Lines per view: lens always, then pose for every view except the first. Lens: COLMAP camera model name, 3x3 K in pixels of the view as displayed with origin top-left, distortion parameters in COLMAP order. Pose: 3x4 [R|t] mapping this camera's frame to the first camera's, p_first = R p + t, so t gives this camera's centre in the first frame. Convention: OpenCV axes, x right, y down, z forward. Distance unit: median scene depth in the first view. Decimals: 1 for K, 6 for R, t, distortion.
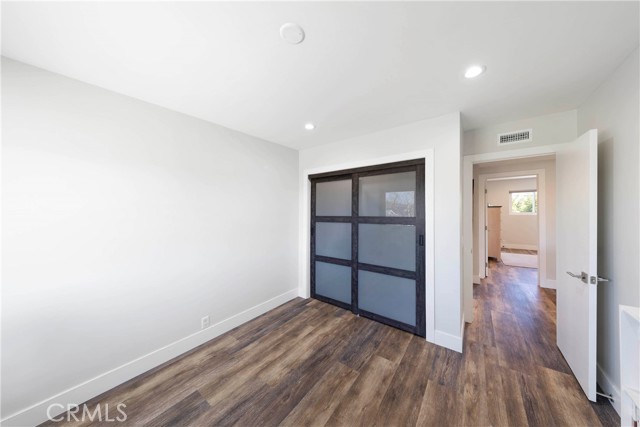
lens RADIAL K [[204.1, 0, 319.2], [0, 204.1, 215.1], [0, 0, 1]] dist [0.000693, 0.000045]
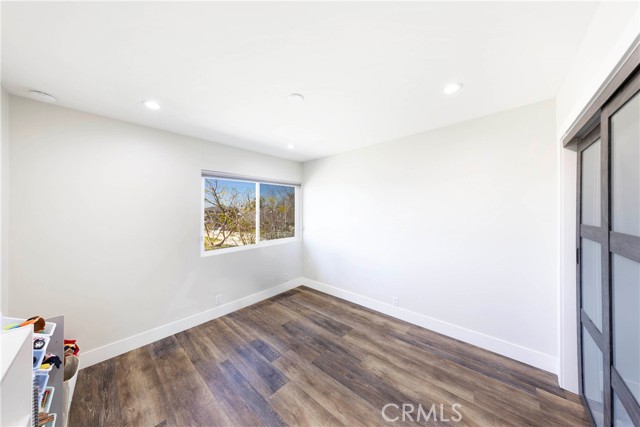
lens RADIAL K [[204.1, 0, 318.1], [0, 204.1, 203.0], [0, 0, 1]] dist [0.000693, 0.000045]
pose [[-0.092082, -0.017400, -0.995599, 0.731072], [-0.015179, 0.999756, -0.016069, -0.026822], [0.995636, 0.013633, -0.092324, 0.680502]]
